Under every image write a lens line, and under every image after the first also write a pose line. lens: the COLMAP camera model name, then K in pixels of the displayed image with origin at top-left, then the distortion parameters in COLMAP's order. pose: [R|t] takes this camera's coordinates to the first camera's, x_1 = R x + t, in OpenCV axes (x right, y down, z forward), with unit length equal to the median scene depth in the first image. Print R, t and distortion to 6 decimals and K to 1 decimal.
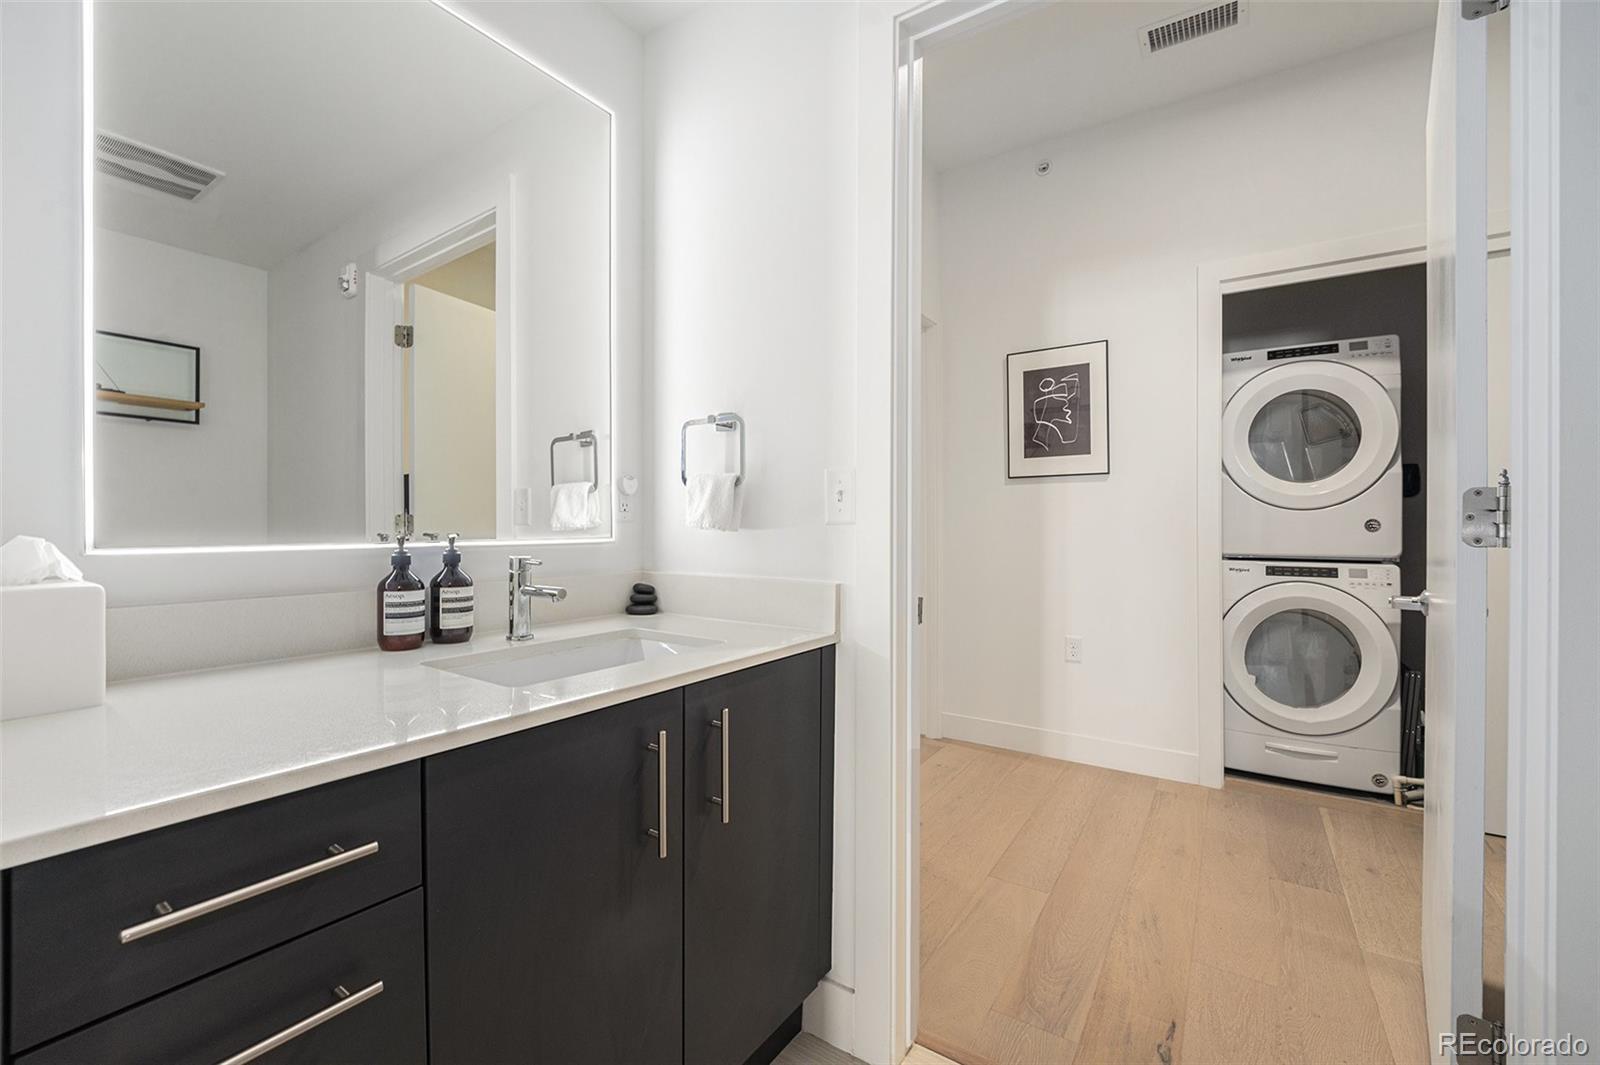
lens RADIAL K [[673.6, 0, 797.3], [0, 673.6, 528.4], [0, 0, 1]] dist [-0.005192, -0.000686]
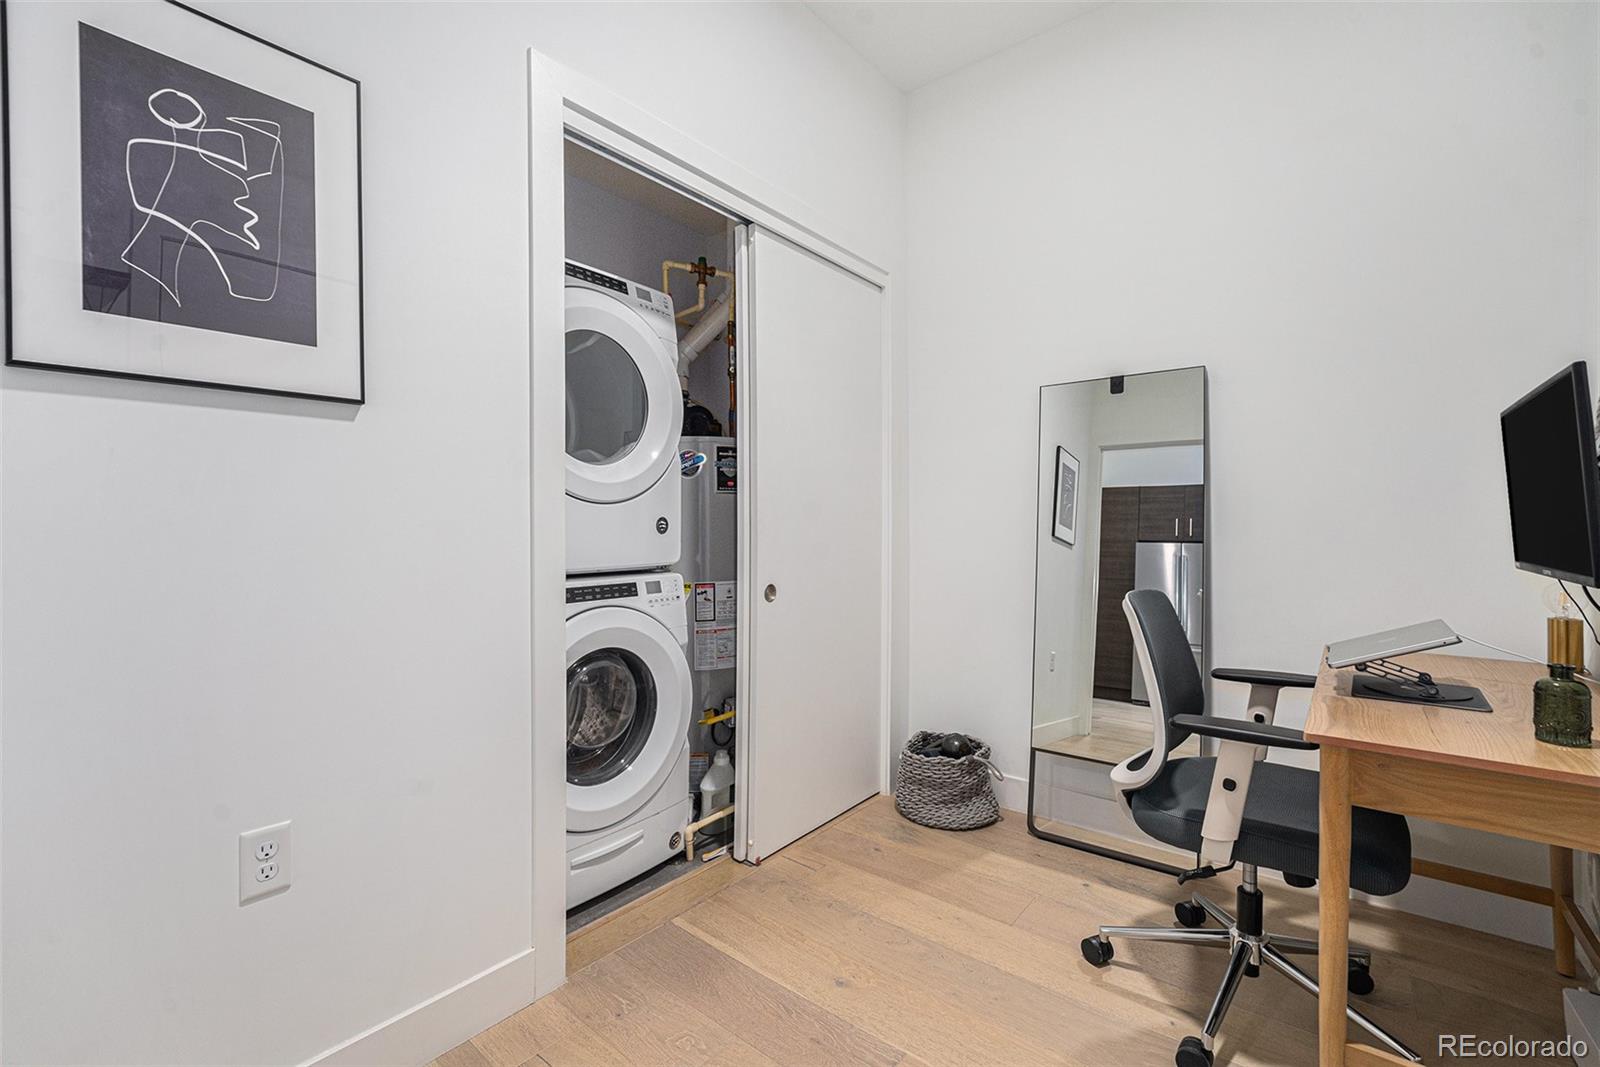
lens RADIAL K [[662.7, 0, 801.6], [0, 662.7, 525.5], [0, 0, 1]] dist [-0.018586, -0.000200]
pose [[0.098032, -0.005381, 0.995169, 0.091223], [0.006152, 0.999970, 0.004801, -0.006884], [-0.995164, 0.005652, 0.098062, 0.742489]]
